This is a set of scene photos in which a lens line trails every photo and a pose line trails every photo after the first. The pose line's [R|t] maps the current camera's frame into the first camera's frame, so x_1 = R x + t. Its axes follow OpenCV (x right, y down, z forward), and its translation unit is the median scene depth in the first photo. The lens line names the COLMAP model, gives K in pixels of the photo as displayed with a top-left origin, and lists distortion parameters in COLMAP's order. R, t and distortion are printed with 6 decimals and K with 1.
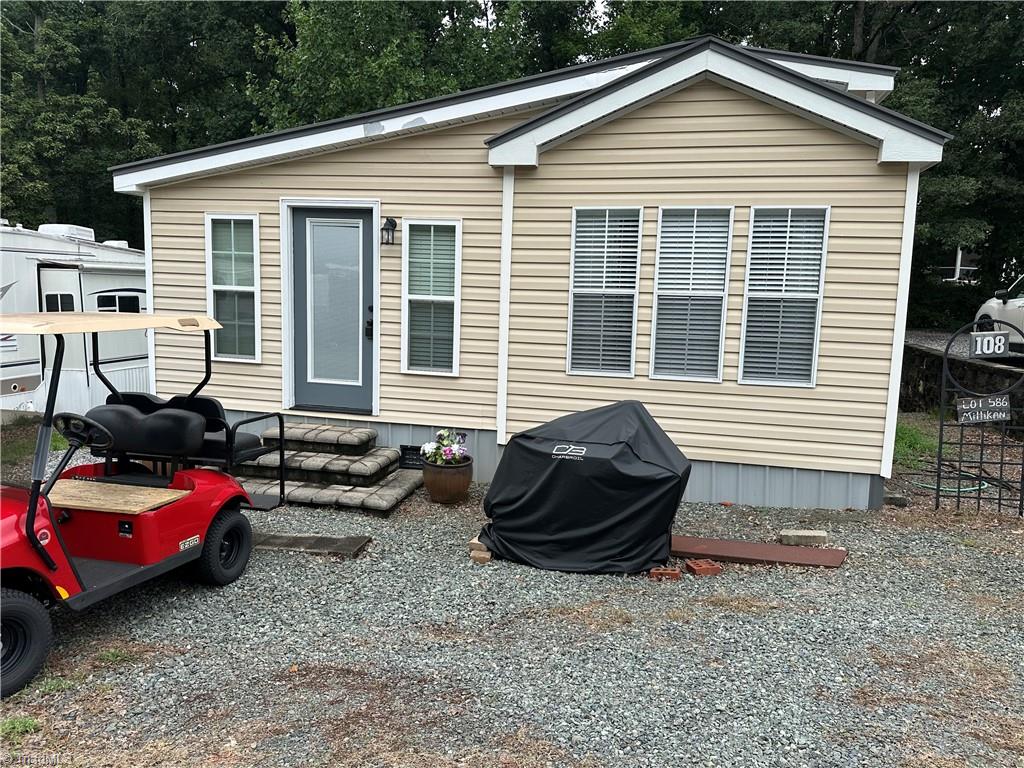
lens RADIAL K [[761.2, 0, 510.8], [0, 761.2, 383.9], [0, 0, 1]] dist [0.115001, -0.189717]
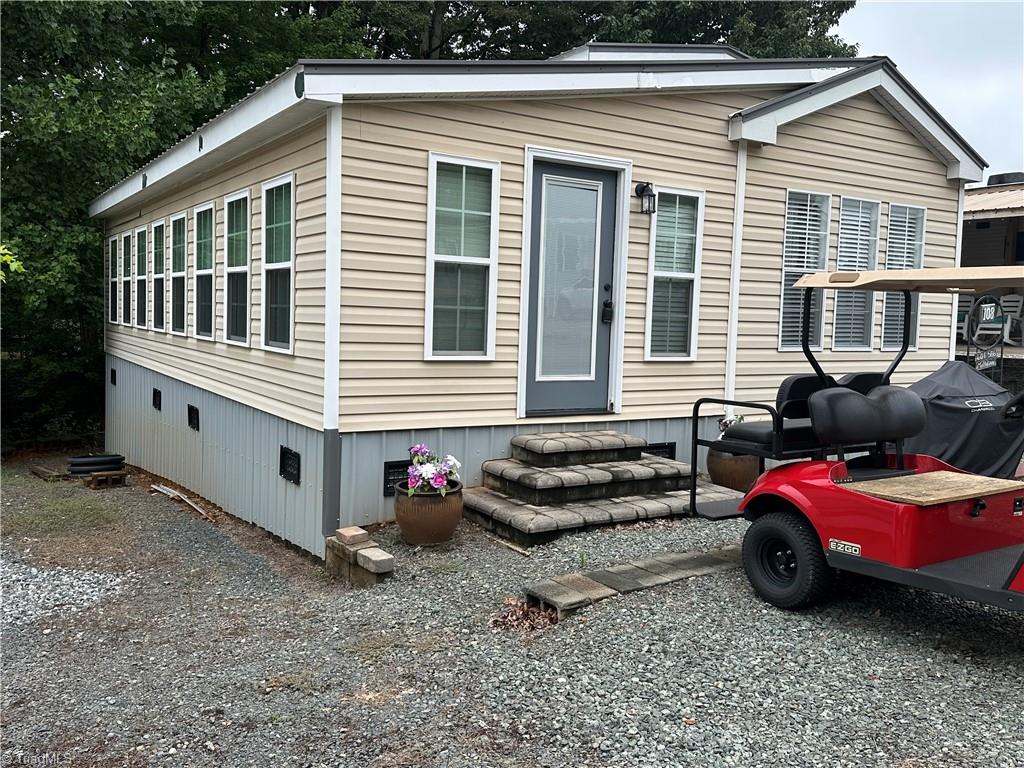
lens RADIAL K [[882.4, 0, 510.6], [0, 882.4, 382.7], [0, 0, 1]] dist [0.112330, -0.260992]
pose [[0.701004, -0.065742, 0.710121, -1.055717], [0.086006, 0.996268, 0.007332, -0.010949], [-0.707952, 0.055935, 0.704042, 0.431593]]
